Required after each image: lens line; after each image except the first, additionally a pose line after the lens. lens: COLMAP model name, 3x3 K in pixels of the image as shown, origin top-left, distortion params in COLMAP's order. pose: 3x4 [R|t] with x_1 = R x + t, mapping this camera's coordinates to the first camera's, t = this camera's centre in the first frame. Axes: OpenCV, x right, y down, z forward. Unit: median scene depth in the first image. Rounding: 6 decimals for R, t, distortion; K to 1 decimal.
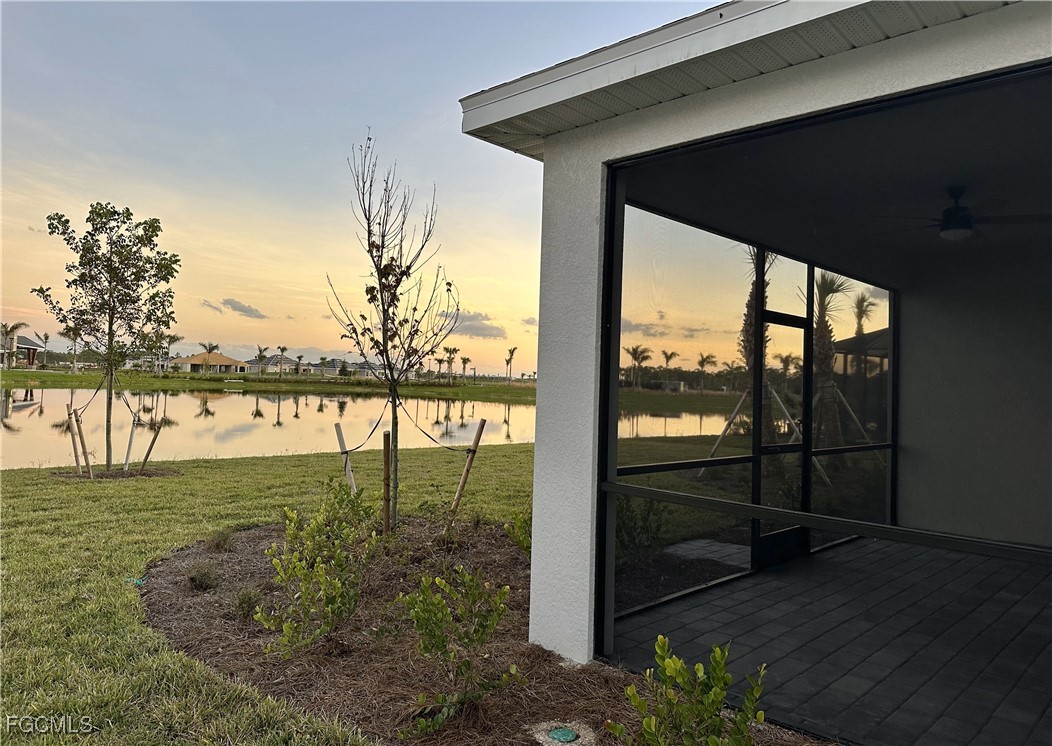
lens RADIAL K [[755.7, 0, 526.6], [0, 755.7, 349.3], [0, 0, 1]] dist [0.113543, -0.183724]
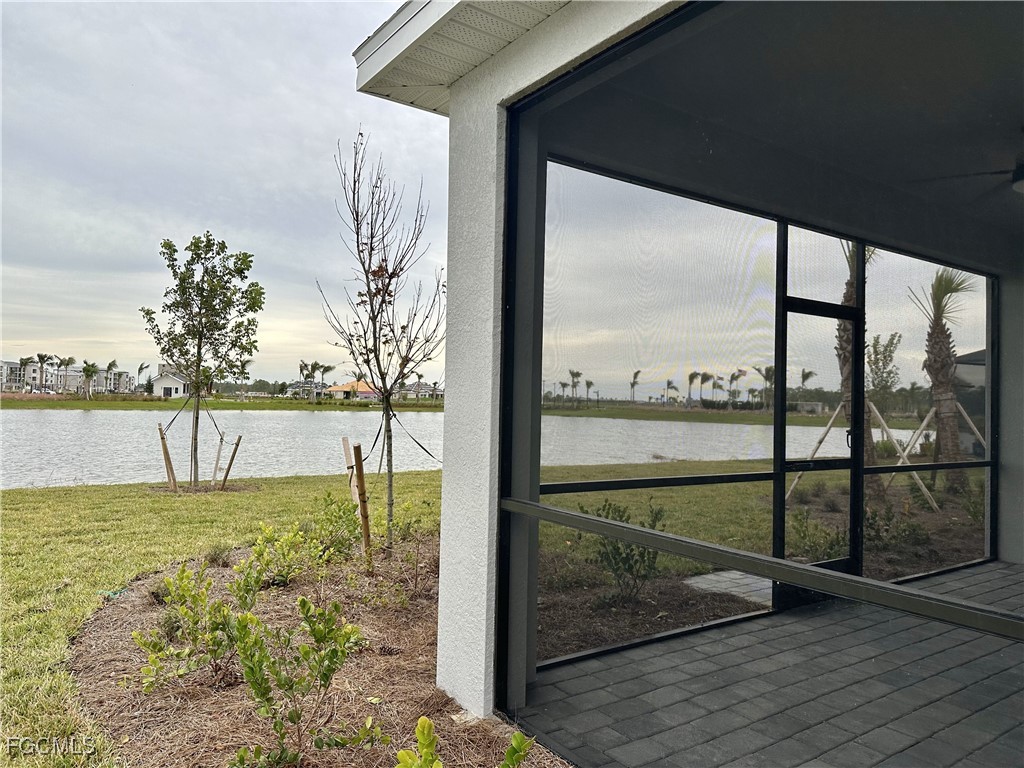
lens RADIAL K [[736.6, 0, 512.0], [0, 736.6, 384.0], [0, 0, 1]] dist [0.075254, -0.106347]
pose [[0.979580, -0.016751, -0.200356, 0.160456], [0.019220, 0.999761, 0.010385, 0.026001], [0.200135, -0.014024, 0.979668, 0.134998]]
